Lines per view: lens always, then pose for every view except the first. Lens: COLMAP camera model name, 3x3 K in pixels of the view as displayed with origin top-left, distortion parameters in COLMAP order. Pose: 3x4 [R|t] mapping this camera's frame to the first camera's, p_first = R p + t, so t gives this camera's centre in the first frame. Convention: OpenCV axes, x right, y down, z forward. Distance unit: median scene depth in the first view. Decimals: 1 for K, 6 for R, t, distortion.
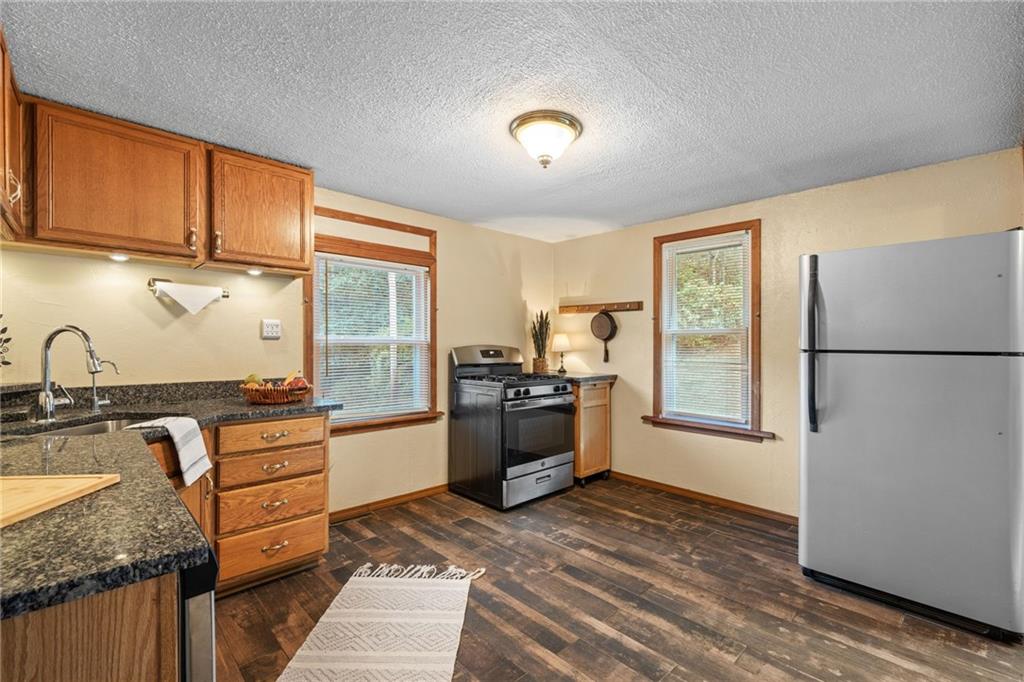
lens RADIAL K [[445.1, 0, 510.7], [0, 445.1, 343.2], [0, 0, 1]] dist [-0.000005, 0.000535]
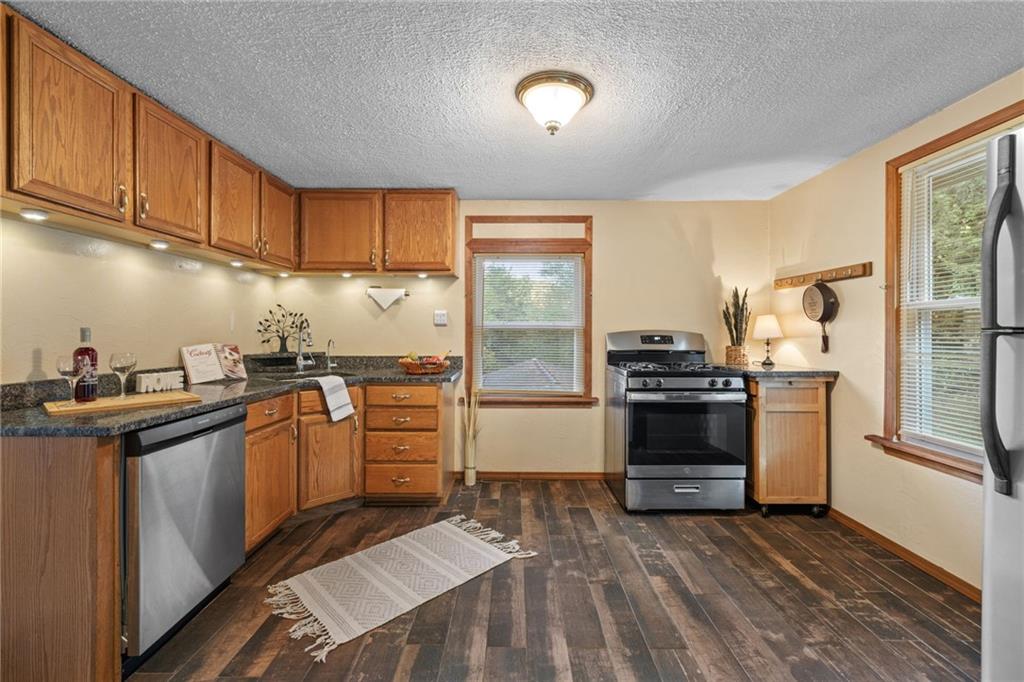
lens RADIAL K [[445.1, 0, 528.3], [0, 445.1, 331.5], [0, 0, 1]] dist [-0.000005, 0.000535]
pose [[0.724311, -0.006633, -0.689442, 0.543436], [0.003172, 0.999975, -0.006288, 0.016545], [0.689466, 0.002368, 0.724314, 0.237565]]
